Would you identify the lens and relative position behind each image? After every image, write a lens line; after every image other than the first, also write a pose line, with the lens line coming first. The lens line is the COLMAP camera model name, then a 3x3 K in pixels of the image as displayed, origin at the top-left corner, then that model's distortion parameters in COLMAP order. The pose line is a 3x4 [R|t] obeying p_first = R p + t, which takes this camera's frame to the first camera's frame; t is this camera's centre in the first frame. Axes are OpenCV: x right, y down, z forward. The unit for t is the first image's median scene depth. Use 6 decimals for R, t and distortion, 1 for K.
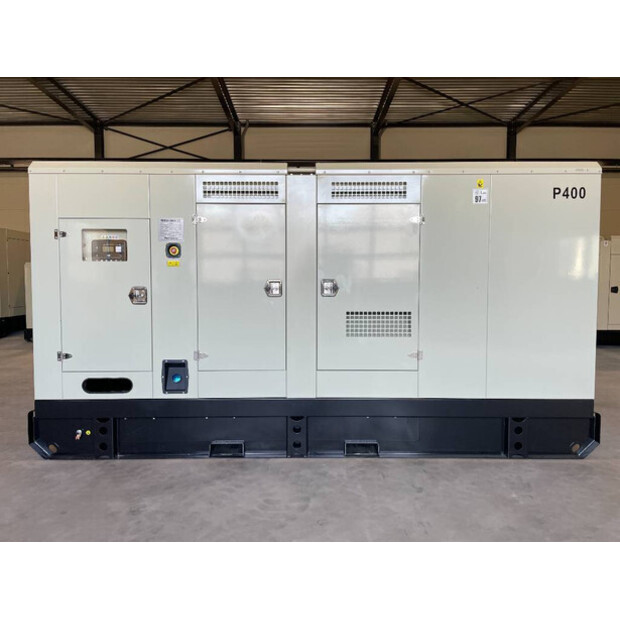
lens RADIAL K [[482.0, 0, 309.3], [0, 482.0, 296.6], [0, 0, 1]] dist [0.093108, -0.137351]
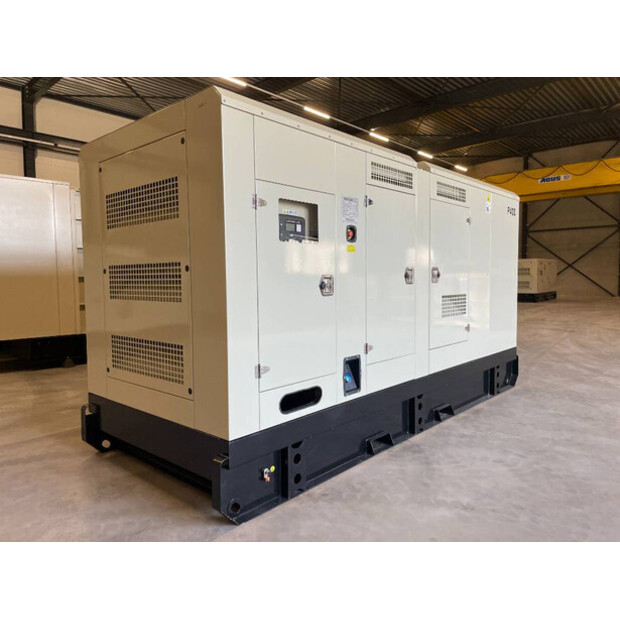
lens RADIAL K [[482.0, 0, 309.3], [0, 482.0, 296.6], [0, 0, 1]] dist [0.093108, -0.137351]
pose [[0.659359, -0.036279, 0.750953, -1.045635], [0.032778, 0.999273, 0.019496, 0.000351], [-0.751114, 0.011760, 0.660068, 0.495929]]
